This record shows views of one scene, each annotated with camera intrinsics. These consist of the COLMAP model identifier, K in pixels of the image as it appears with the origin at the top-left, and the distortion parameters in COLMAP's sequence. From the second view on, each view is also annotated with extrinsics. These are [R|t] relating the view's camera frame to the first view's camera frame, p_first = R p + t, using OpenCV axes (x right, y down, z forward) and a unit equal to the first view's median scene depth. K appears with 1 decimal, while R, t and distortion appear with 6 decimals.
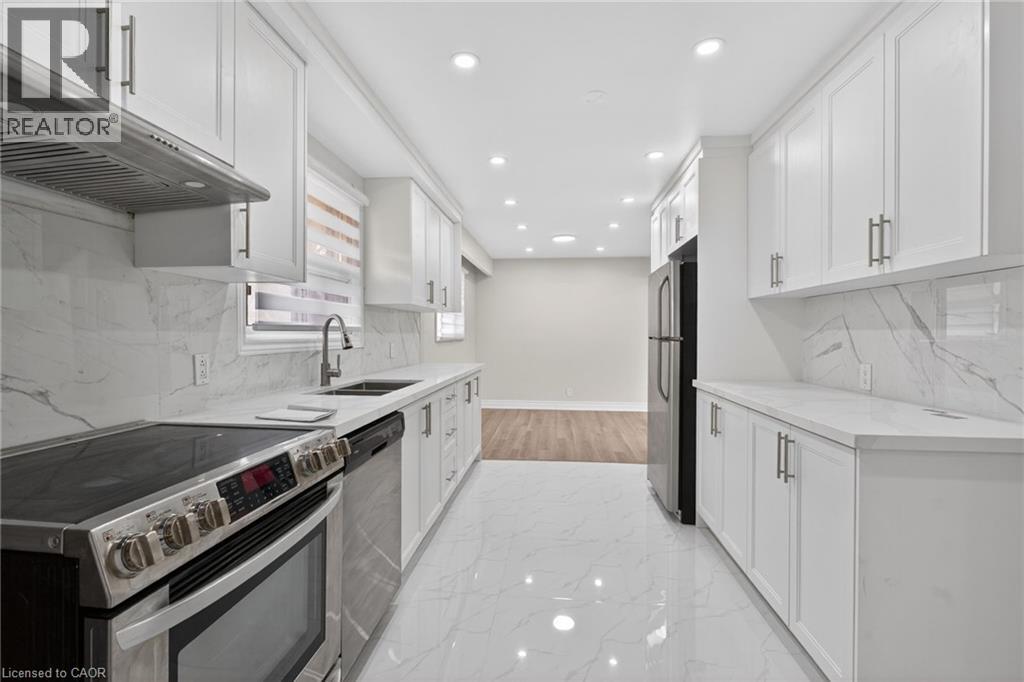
lens RADIAL K [[468.6, 0, 512.0], [0, 468.6, 341.0], [0, 0, 1]] dist [0.001035, 0.000124]
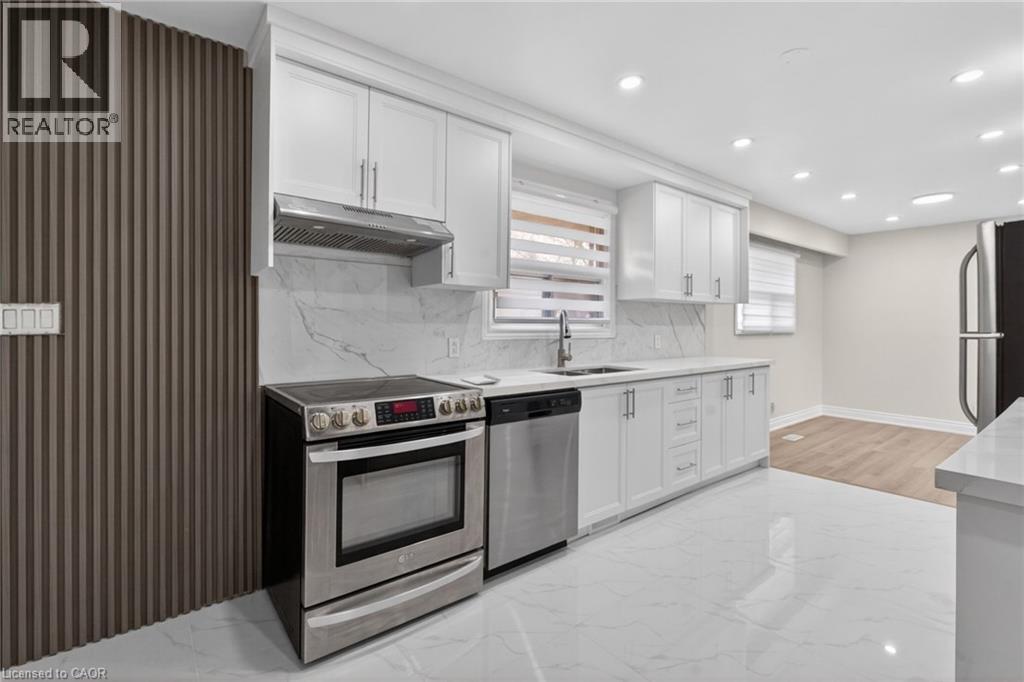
lens RADIAL K [[476.1, 0, 512.1], [0, 476.1, 326.9], [0, 0, 1]] dist [-0.002024, -0.000254]
pose [[0.700696, 0.005510, -0.713439, 0.421173], [-0.015453, 0.999853, -0.007455, -0.000405], [0.713293, 0.016249, 0.700678, 0.011156]]
